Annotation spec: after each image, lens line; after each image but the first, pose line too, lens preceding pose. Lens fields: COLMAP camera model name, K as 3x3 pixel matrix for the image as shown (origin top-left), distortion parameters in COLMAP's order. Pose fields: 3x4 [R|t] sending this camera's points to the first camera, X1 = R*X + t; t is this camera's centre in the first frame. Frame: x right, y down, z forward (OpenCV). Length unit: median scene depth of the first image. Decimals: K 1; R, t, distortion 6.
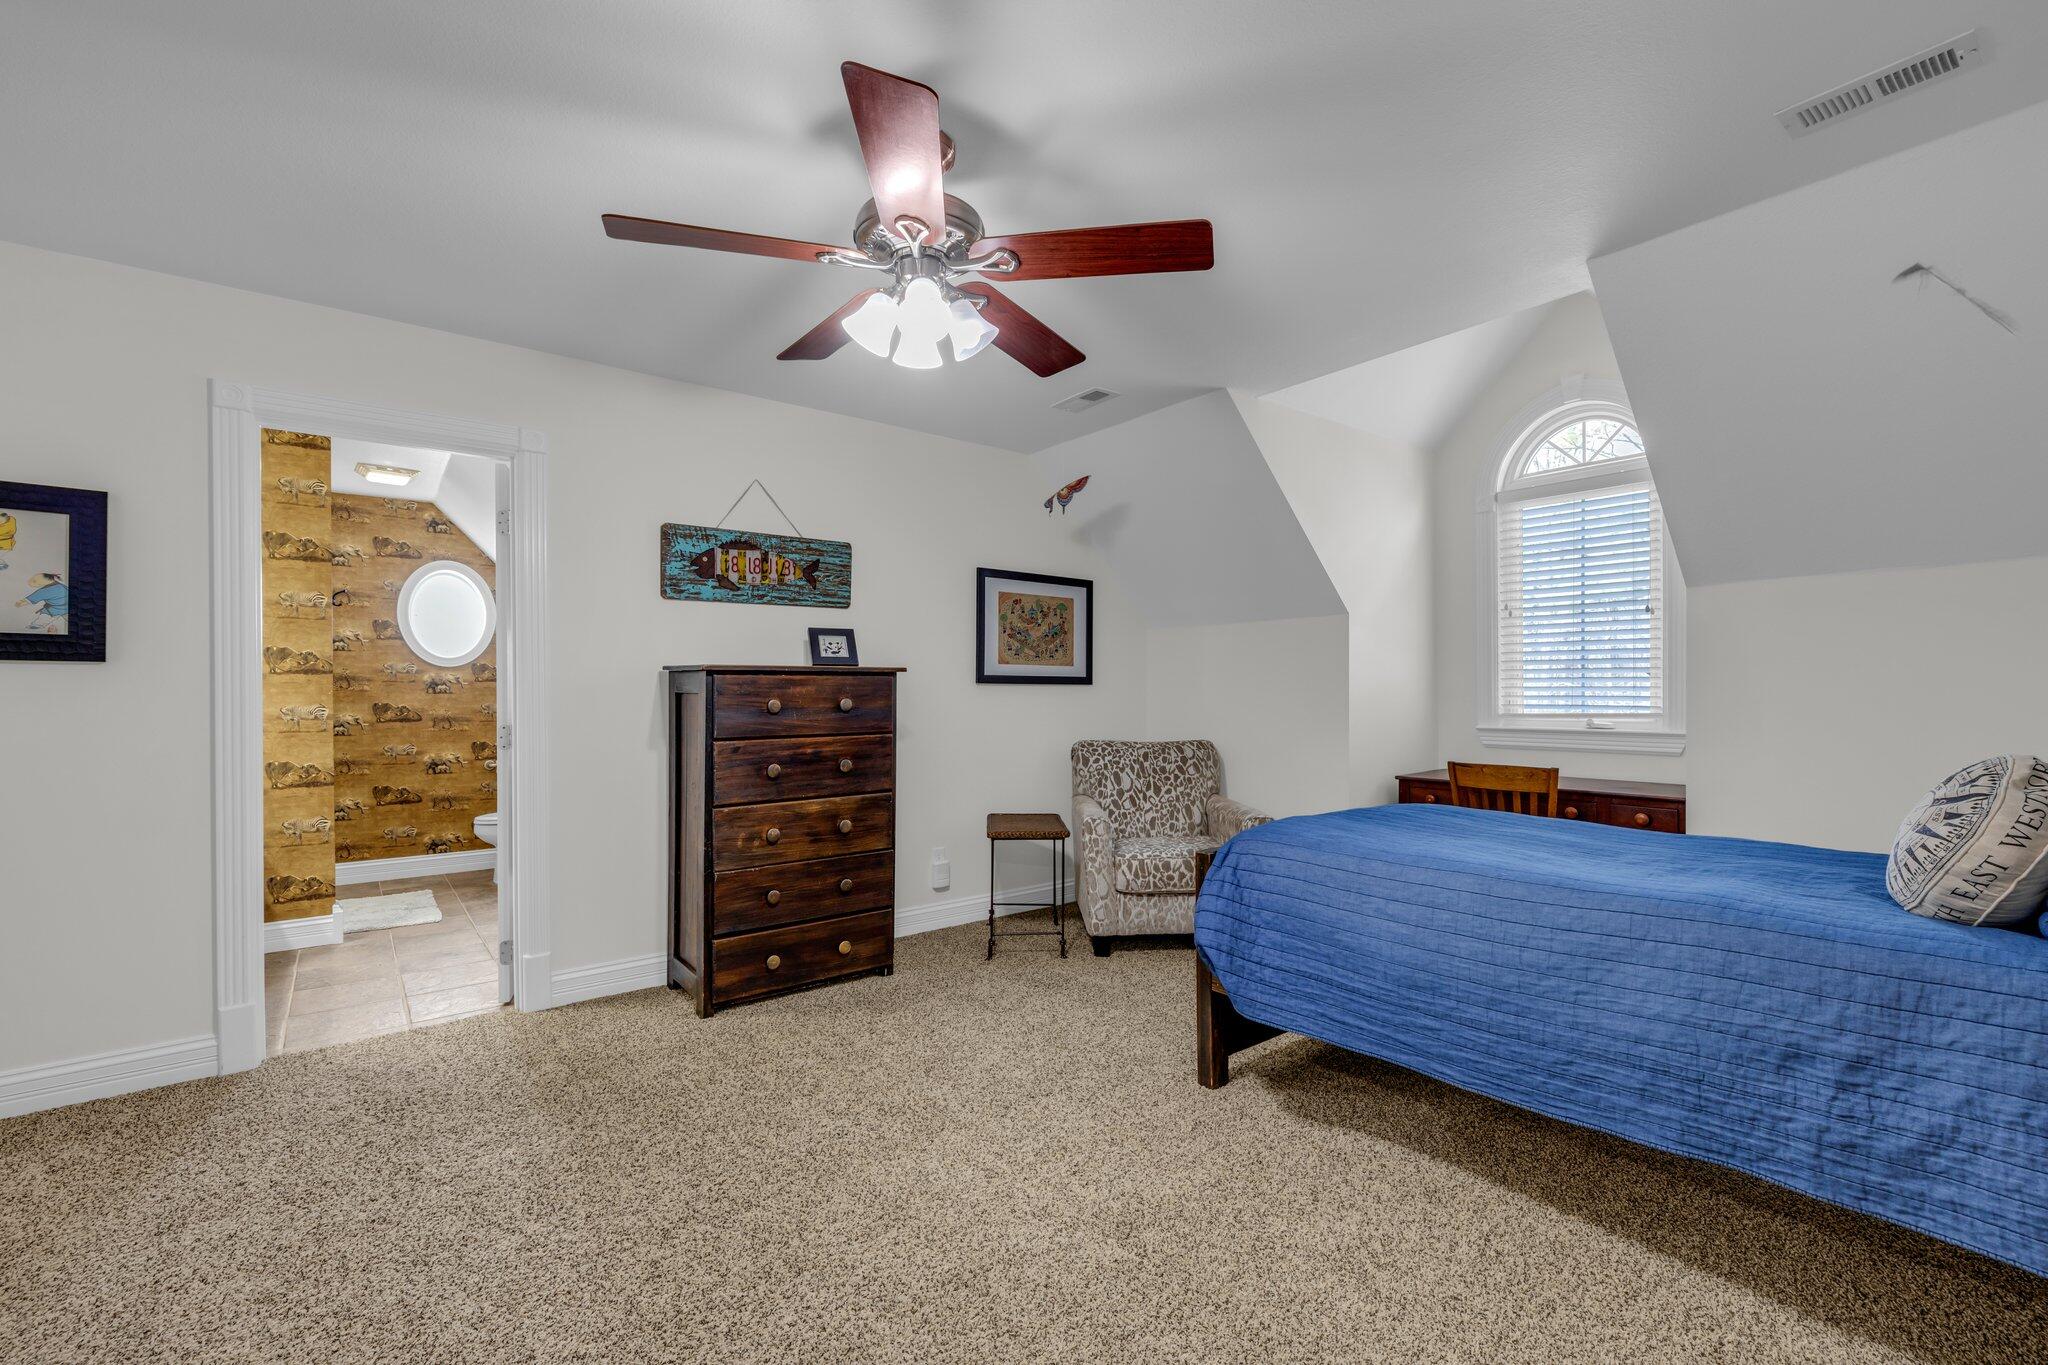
lens RADIAL K [[868.3, 0, 1022.6], [0, 868.3, 691.3], [0, 0, 1]] dist [-0.003738, 0.000042]
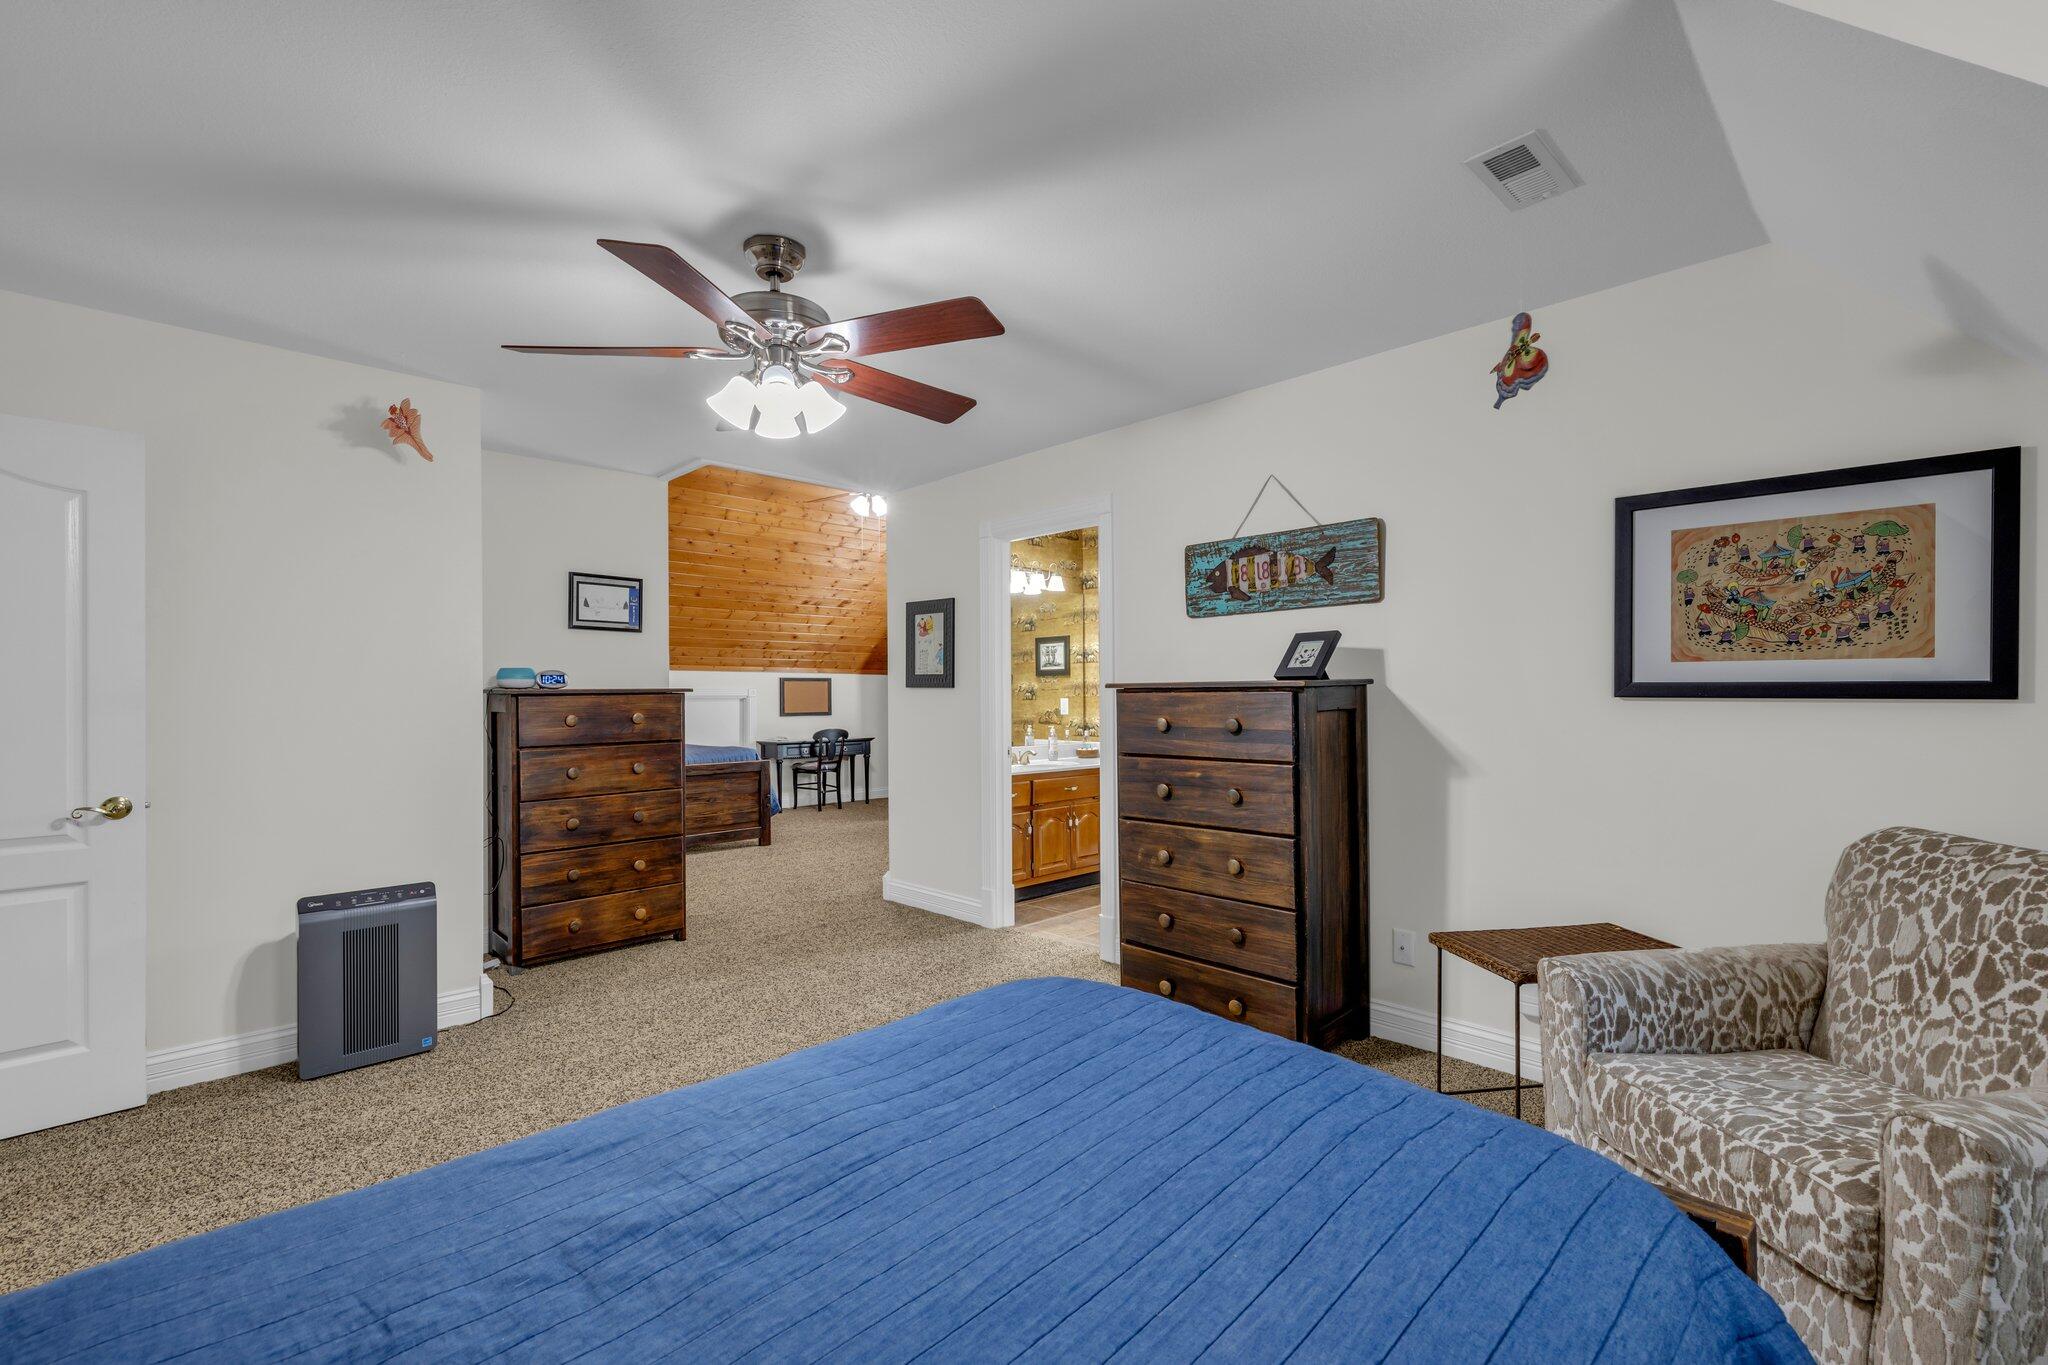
lens RADIAL K [[868.3, 0, 1020.5], [0, 868.3, 689.7], [0, 0, 1]] dist [-0.003738, 0.000042]
pose [[0.111471, 0.000867, -0.993767, 0.563039], [0.006937, 0.999975, 0.001650, -0.020839], [0.993743, -0.007078, 0.111462, 0.623993]]
